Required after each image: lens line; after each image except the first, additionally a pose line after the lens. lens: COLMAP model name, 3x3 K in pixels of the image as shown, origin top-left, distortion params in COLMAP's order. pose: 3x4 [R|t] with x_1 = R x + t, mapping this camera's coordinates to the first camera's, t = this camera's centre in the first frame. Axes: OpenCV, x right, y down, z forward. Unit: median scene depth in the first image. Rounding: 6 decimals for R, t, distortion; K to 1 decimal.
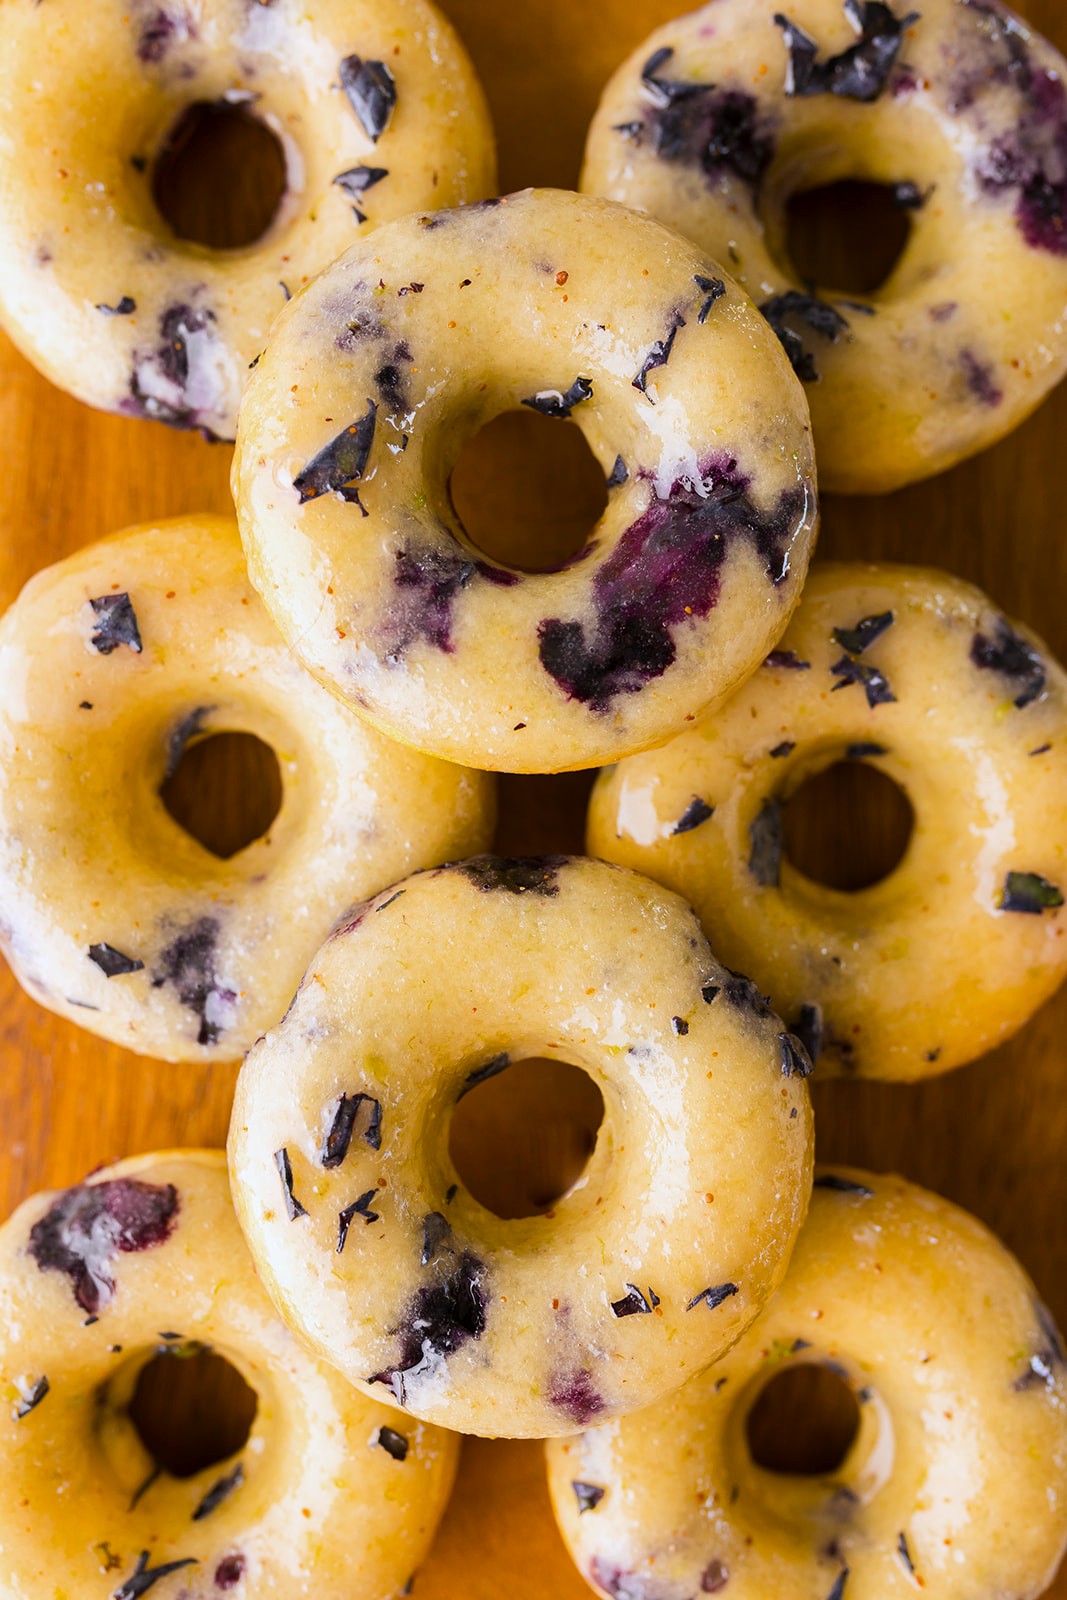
lens RADIAL K [[1593.7, 0, 547.4], [0, 1593.7, 795.5], [0, 0, 1]] dist [0.001882, 0.000000]
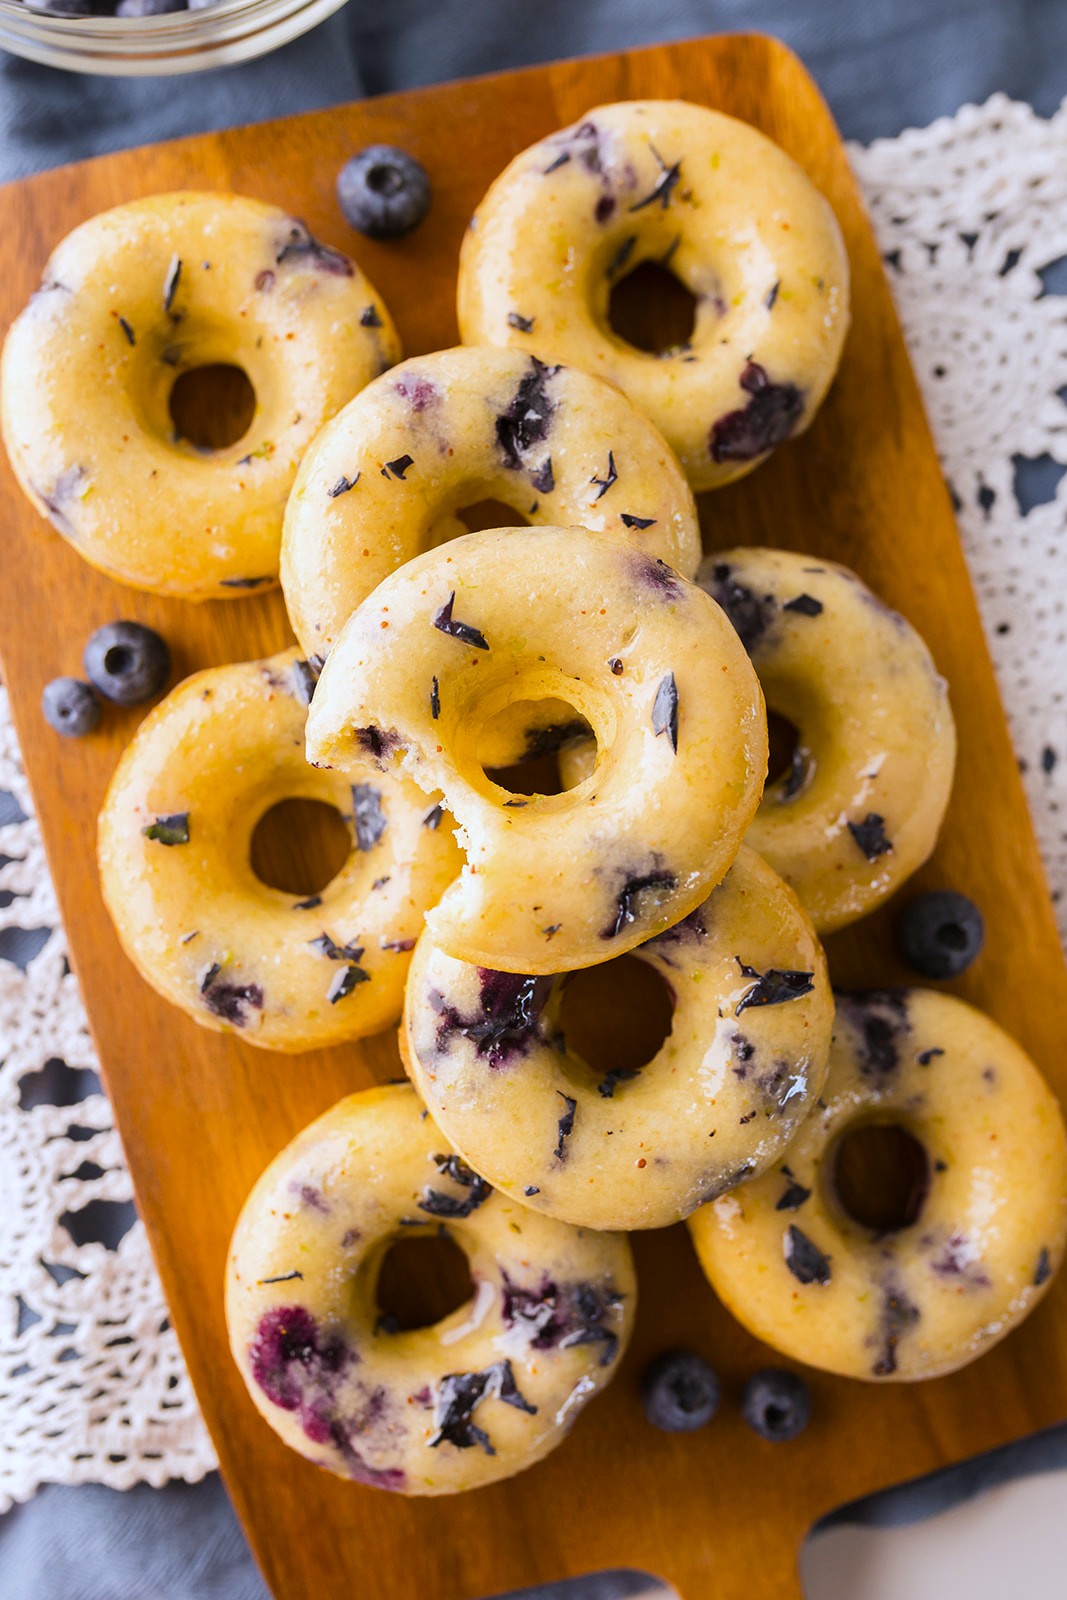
lens RADIAL K [[1593.7, 0, 492.0], [0, 1593.7, 780.5], [0, 0, 1]] dist [0.001882, 0.000000]
pose [[-0.955591, 0.266928, -0.124882, 0.205187], [-0.271650, -0.962141, 0.022138, -0.000379], [-0.114245, 0.055079, 0.991925, -0.350439]]
